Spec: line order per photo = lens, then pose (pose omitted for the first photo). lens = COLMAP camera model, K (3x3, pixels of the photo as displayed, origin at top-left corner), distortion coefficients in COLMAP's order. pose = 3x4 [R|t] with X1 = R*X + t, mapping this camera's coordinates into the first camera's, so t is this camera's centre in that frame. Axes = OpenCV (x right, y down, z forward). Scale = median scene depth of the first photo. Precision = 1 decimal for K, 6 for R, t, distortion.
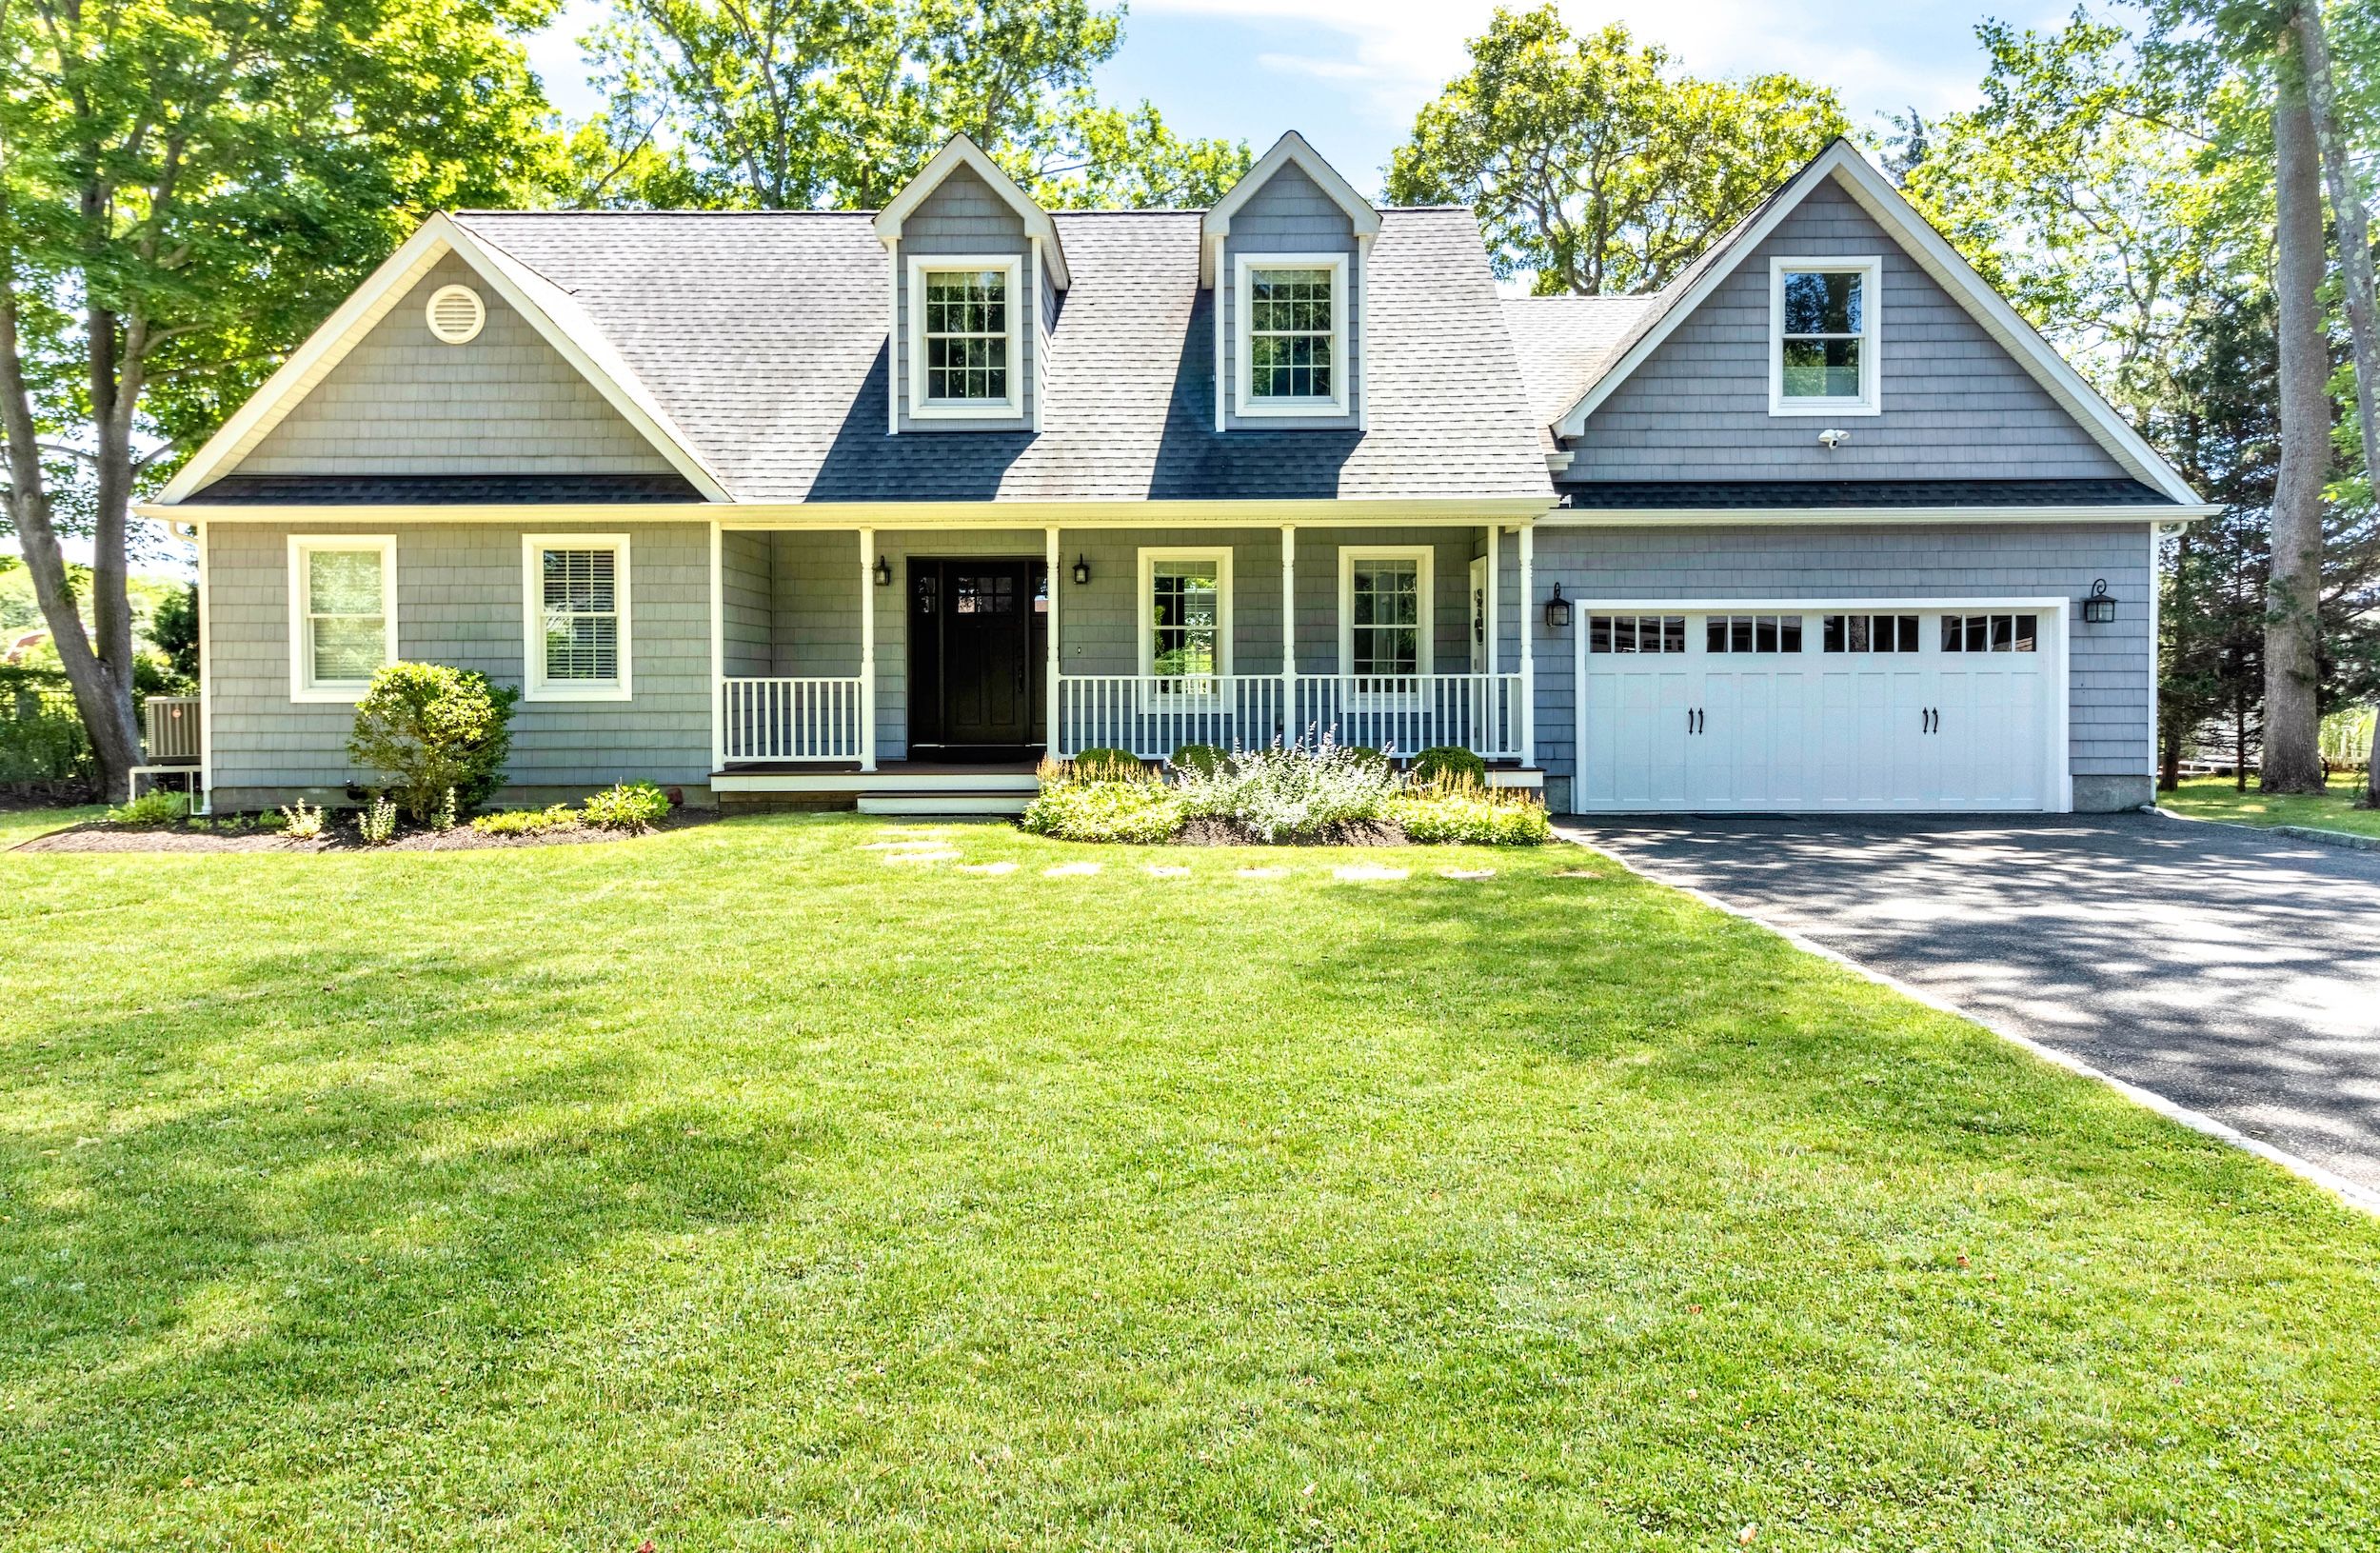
lens RADIAL K [[1504.3, 0, 1190.0], [0, 1504.3, 776.5], [0, 0, 1]] dist [0.003149, -0.000096]
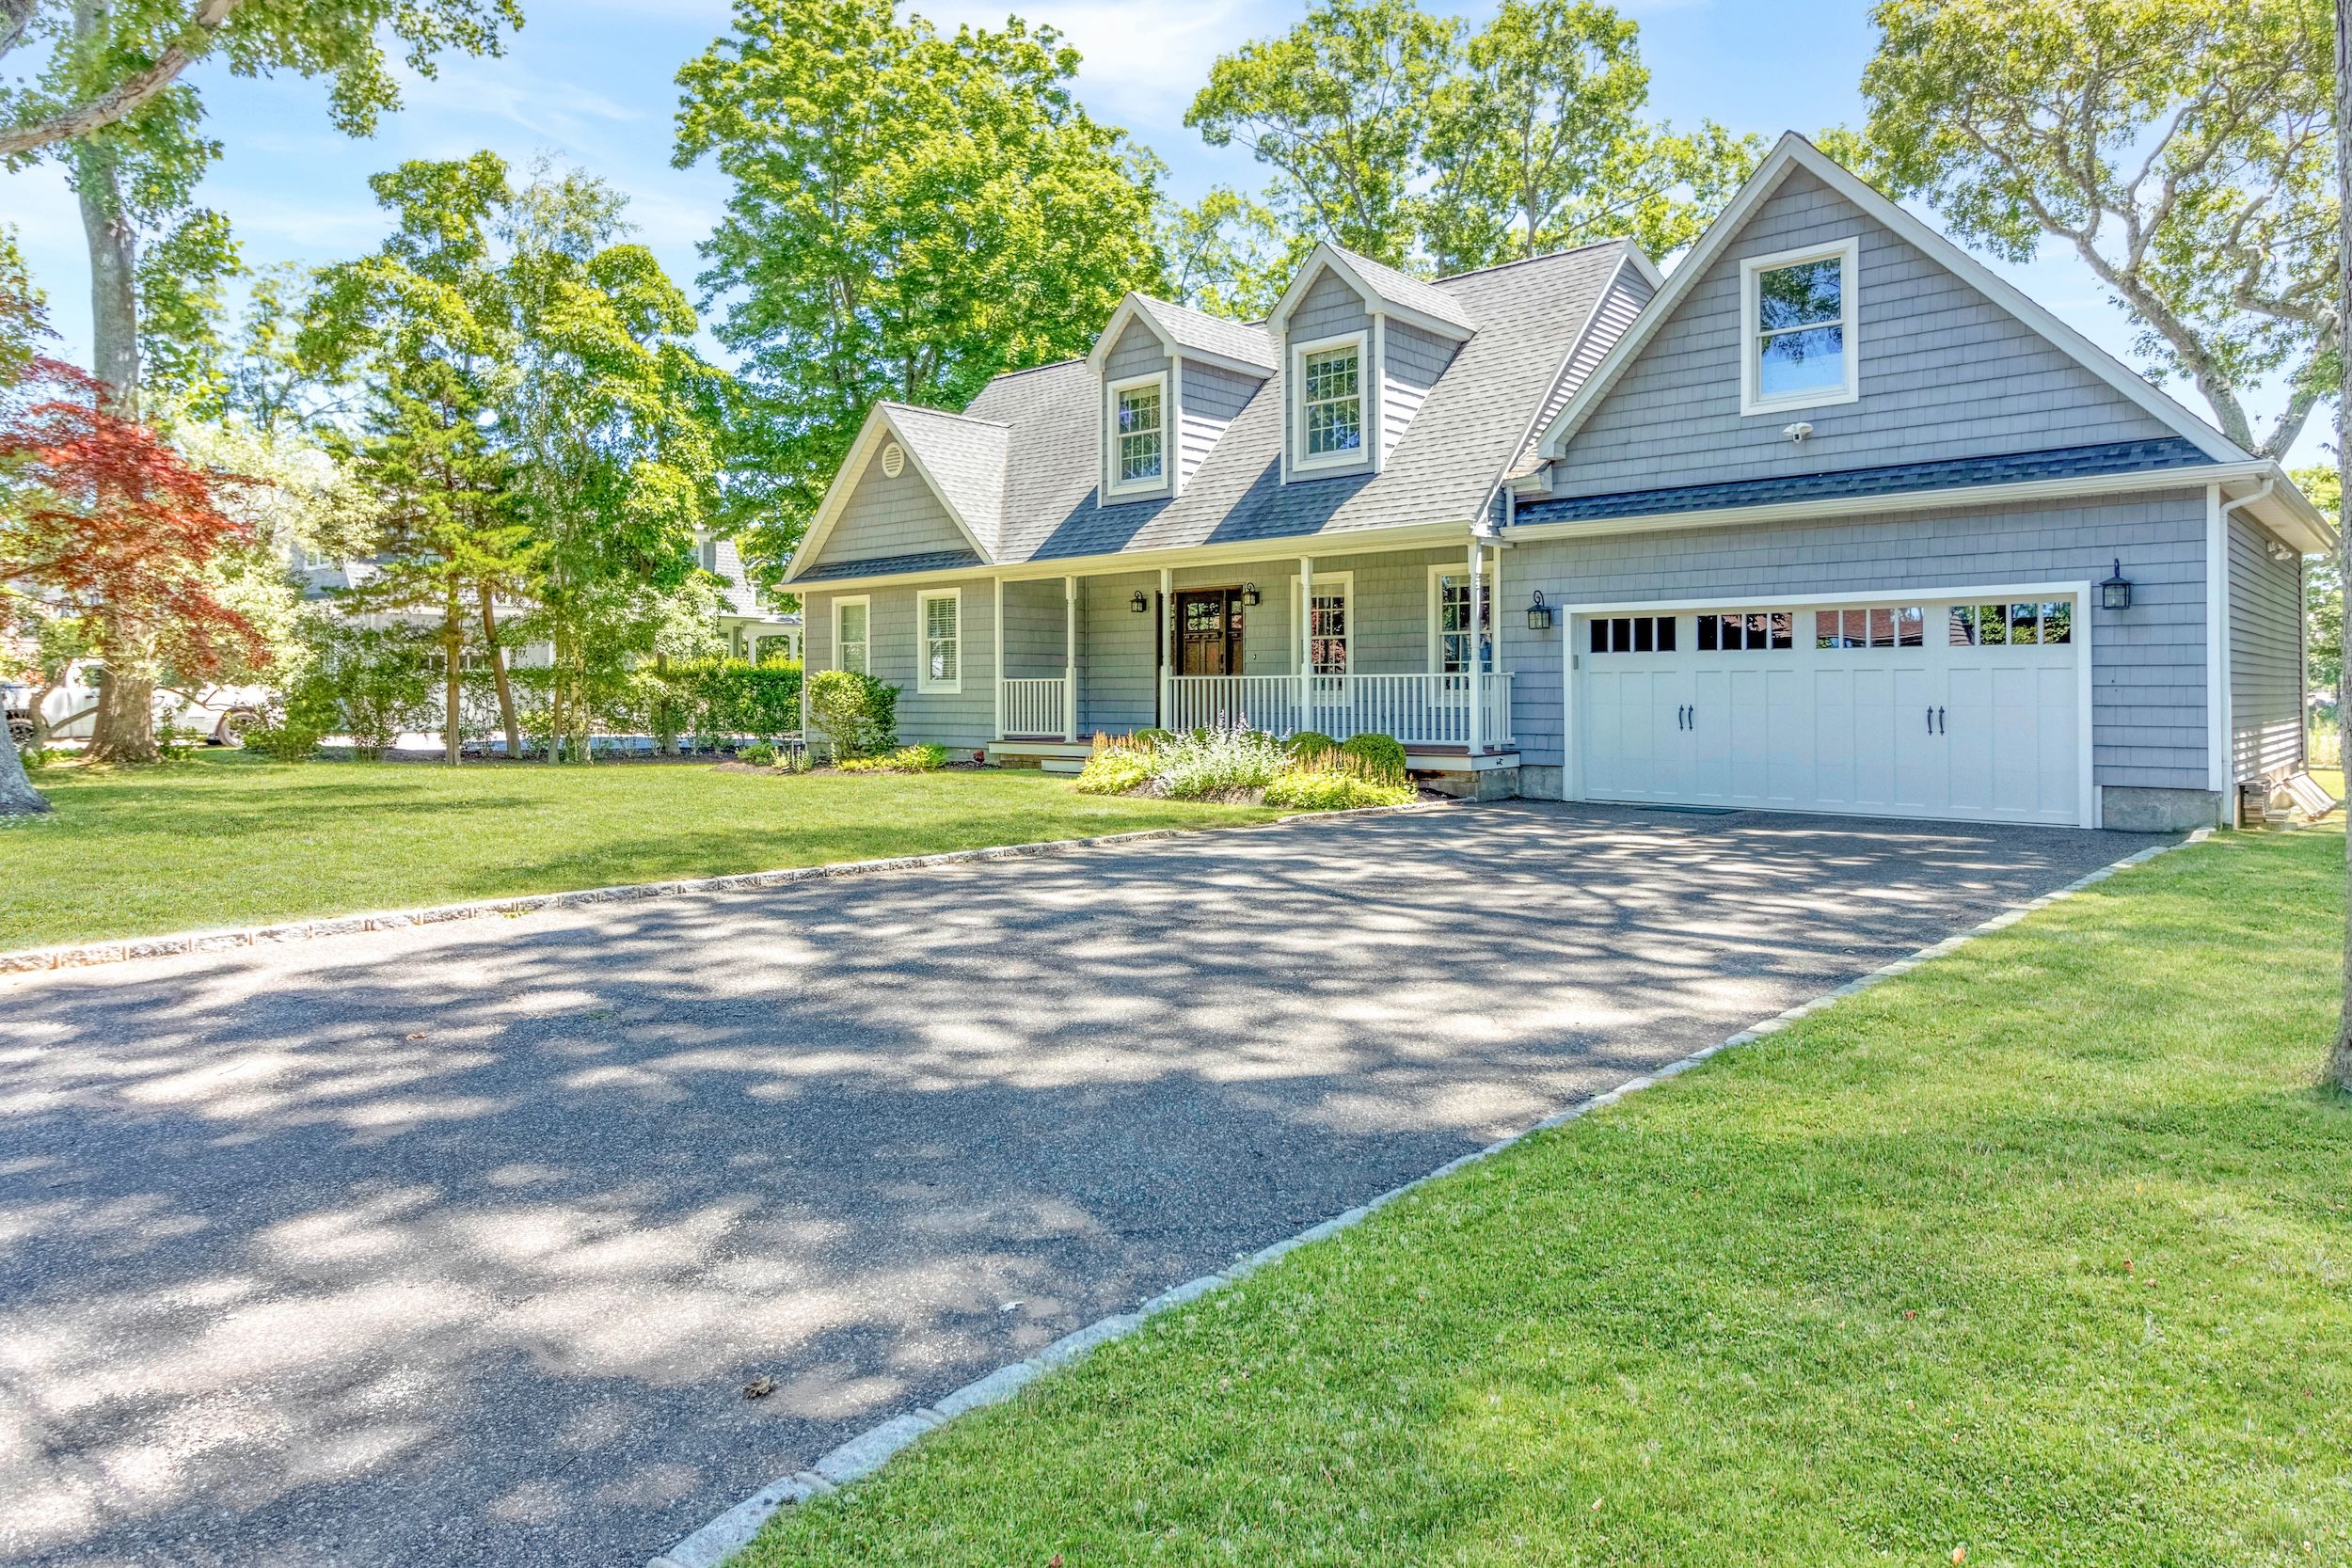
lens RADIAL K [[1546.8, 0, 1176.0], [0, 1546.8, 784.0], [0, 0, 1]] dist [-0.000457, 0.001276]
pose [[0.721890, 0.044012, -0.690607, 0.841430], [-0.038904, 0.998978, 0.022999, -0.001672], [0.690914, 0.010265, 0.722864, -0.010438]]
